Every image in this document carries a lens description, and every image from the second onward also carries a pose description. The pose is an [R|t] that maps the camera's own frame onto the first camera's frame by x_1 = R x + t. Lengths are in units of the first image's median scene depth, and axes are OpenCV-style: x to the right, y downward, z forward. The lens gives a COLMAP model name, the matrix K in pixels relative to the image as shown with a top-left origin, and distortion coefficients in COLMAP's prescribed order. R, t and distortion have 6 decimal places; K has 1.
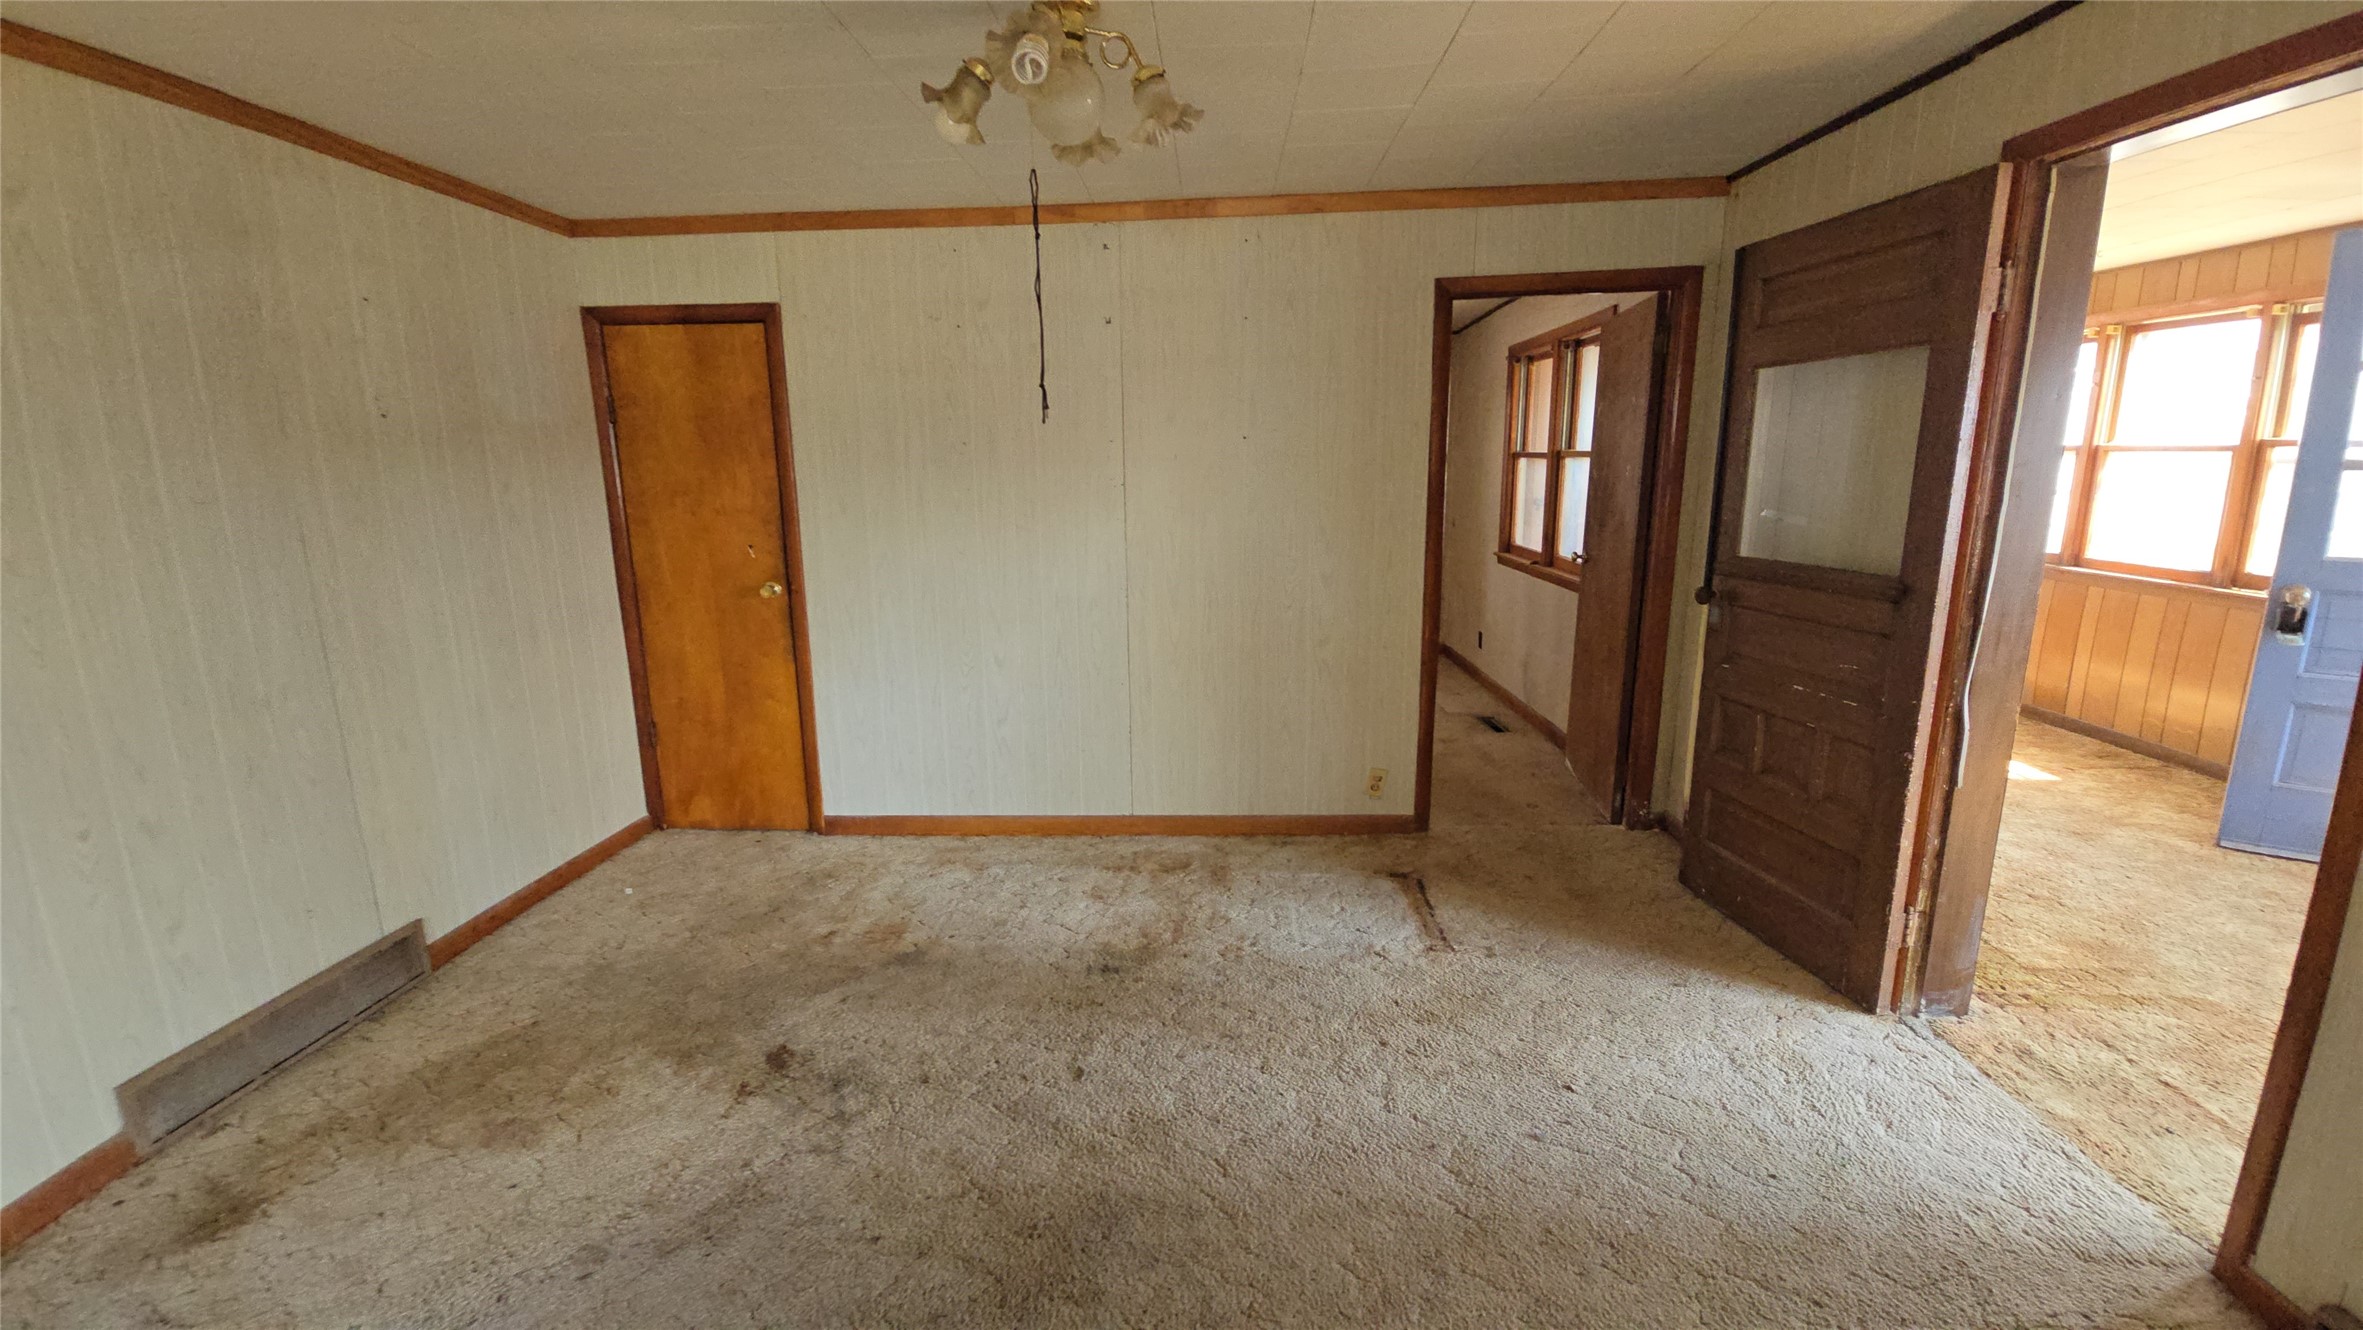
lens RADIAL K [[961.2, 0, 1170.9], [0, 961.2, 673.8], [0, 0, 1]] dist [-0.002528, -0.004054]
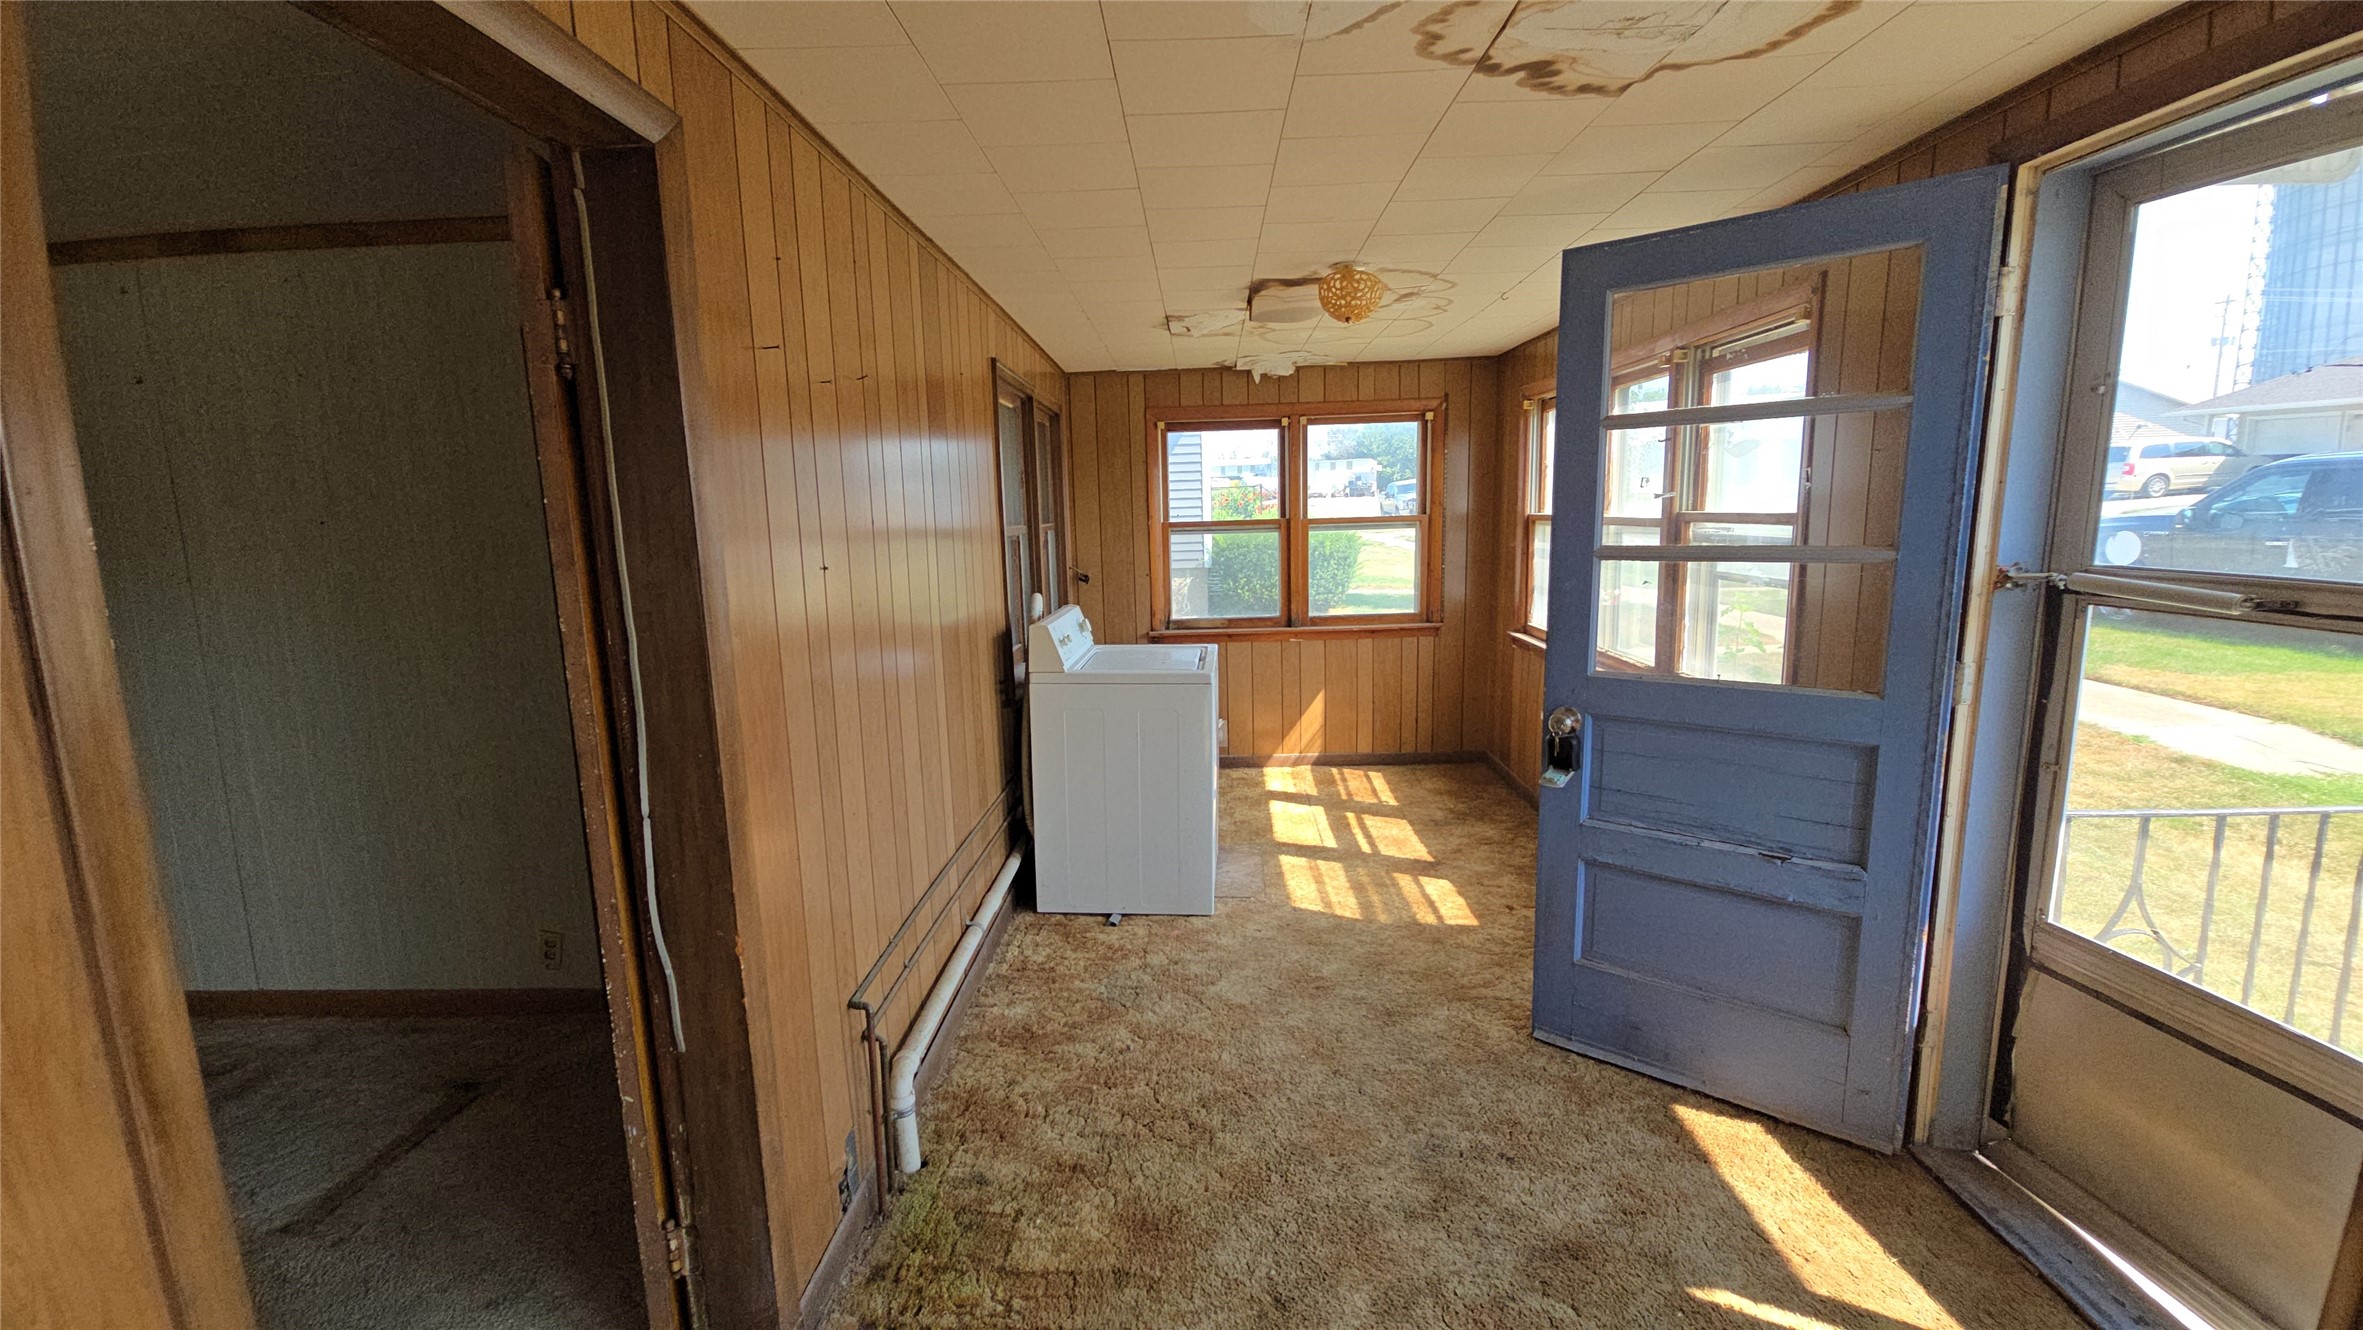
lens RADIAL K [[961.2, 0, 1173.5], [0, 961.2, 681.3], [0, 0, 1]] dist [-0.002528, -0.004054]
pose [[0.999752, -0.003178, 0.022047, 0.809577], [0.004501, 0.998176, -0.060200, -0.066056], [-0.021815, 0.060285, 0.997943, 0.210402]]
